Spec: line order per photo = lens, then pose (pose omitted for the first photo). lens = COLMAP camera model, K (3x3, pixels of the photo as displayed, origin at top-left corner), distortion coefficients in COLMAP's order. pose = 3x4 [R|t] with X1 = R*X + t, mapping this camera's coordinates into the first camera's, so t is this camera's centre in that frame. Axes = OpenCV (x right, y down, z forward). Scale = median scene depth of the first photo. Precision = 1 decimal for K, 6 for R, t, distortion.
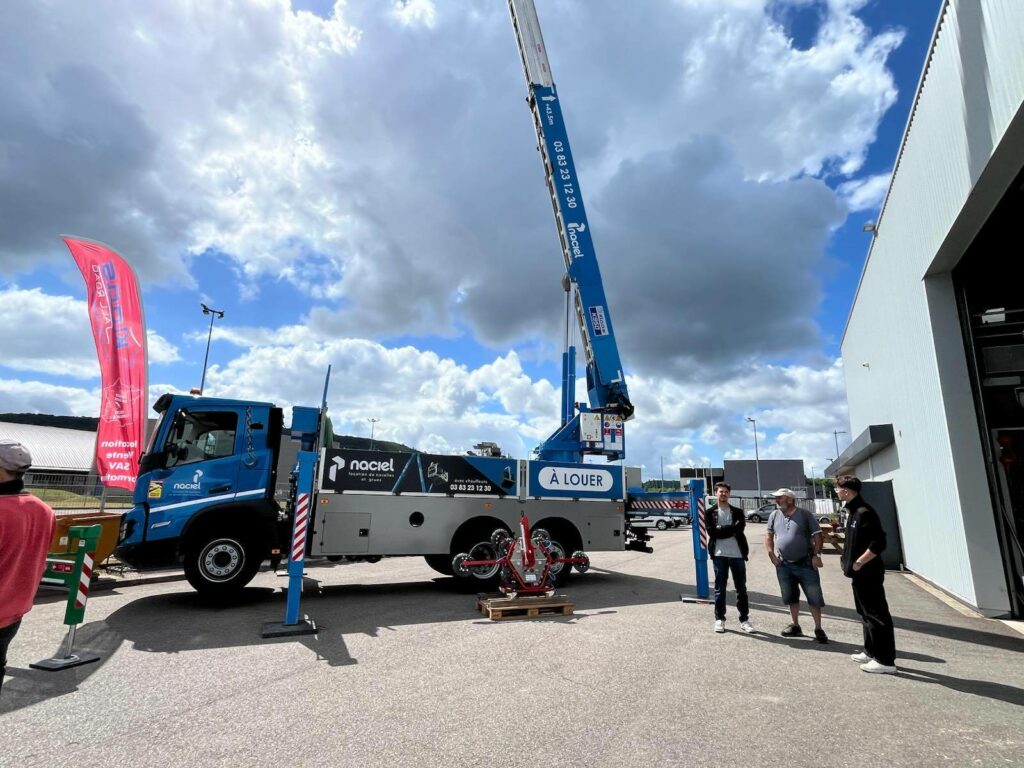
lens RADIAL K [[521.2, 0, 512.0], [0, 521.2, 384.0], [0, 0, 1]] dist [-0.012006, -0.000950]
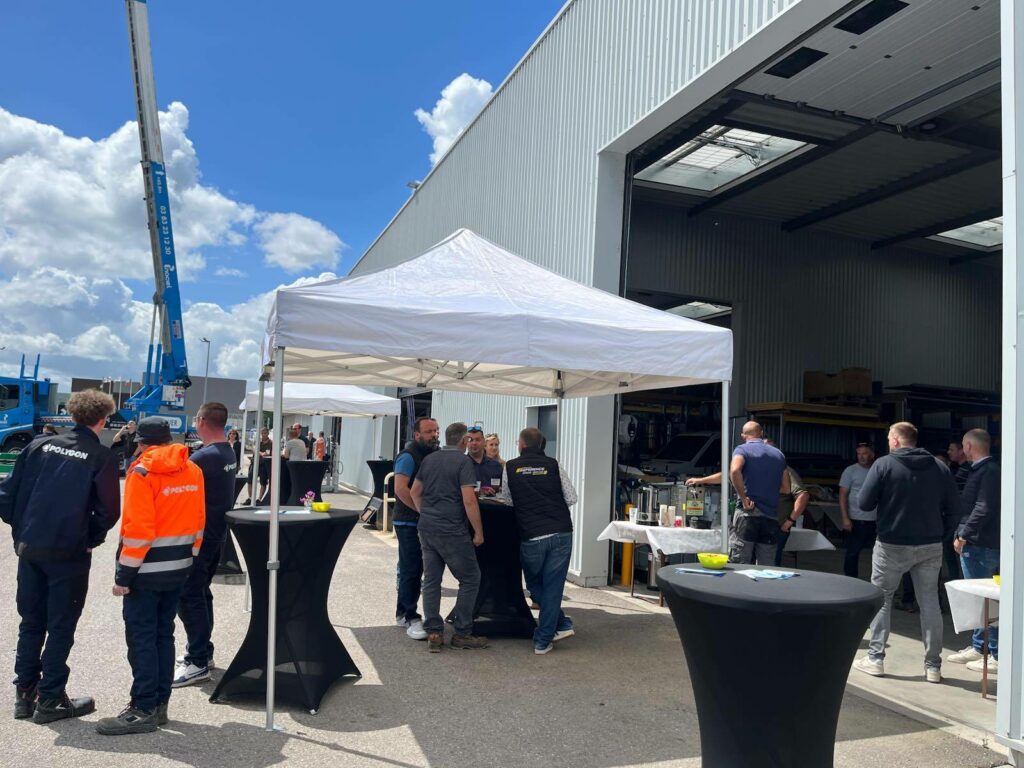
lens RADIAL K [[771.1, 0, 481.5], [0, 771.1, 404.2], [0, 0, 1]] dist [0.005458, 0.000085]
pose [[0.703778, 0.058919, 0.707972, -1.137134], [-0.195738, 0.974064, 0.113515, -0.459359], [-0.682922, -0.218466, 0.697058, -1.875486]]
